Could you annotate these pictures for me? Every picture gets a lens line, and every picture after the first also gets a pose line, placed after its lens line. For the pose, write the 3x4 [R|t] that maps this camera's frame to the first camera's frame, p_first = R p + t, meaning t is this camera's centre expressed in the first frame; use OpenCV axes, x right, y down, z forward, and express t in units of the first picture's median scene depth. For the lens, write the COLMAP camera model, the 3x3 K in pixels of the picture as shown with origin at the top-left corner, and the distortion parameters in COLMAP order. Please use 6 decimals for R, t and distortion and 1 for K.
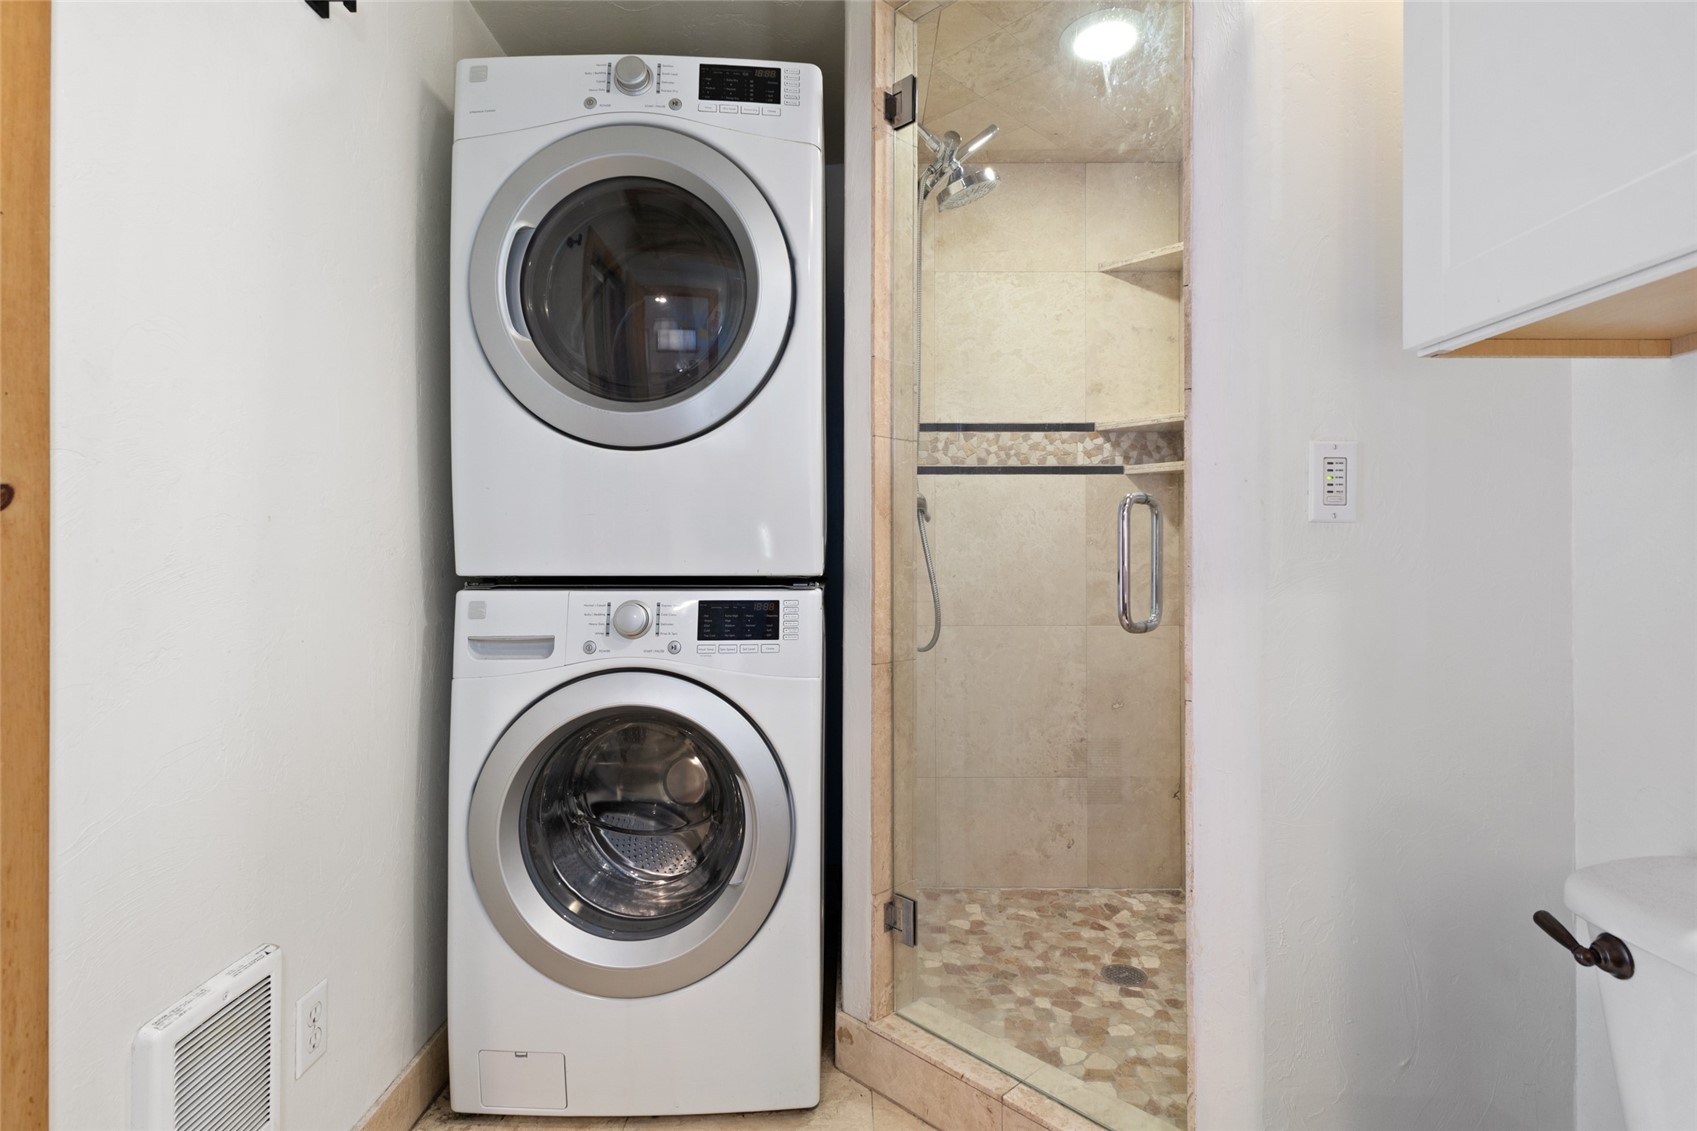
lens RADIAL K [[837.2, 0, 851.1], [0, 837.2, 550.1], [0, 0, 1]] dist [0.013950, -0.001204]
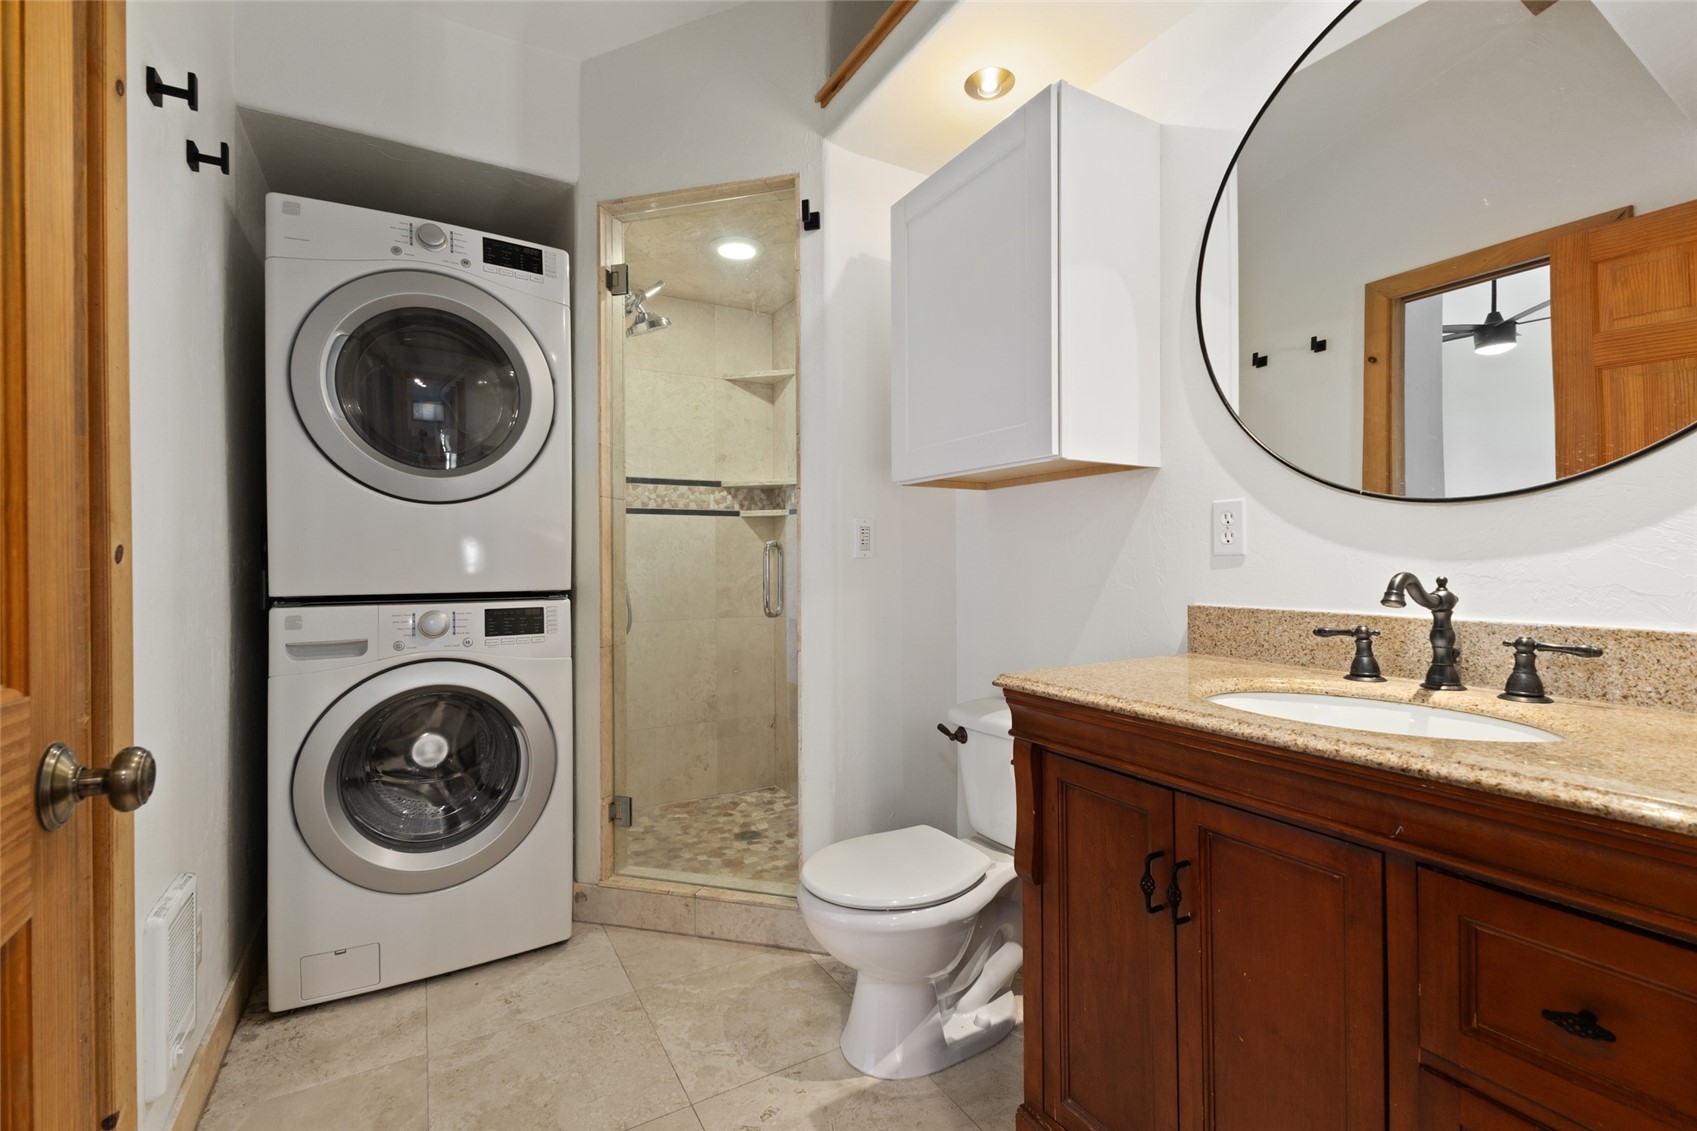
lens RADIAL K [[746.0, 0, 841.3], [0, 746.0, 588.7], [0, 0, 1]] dist [0.014612, 0.000159]
pose [[0.876009, -0.022784, 0.481757, -0.219202], [0.003503, 0.999158, 0.040885, -0.021258], [-0.482283, -0.034128, 0.875351, -0.351672]]
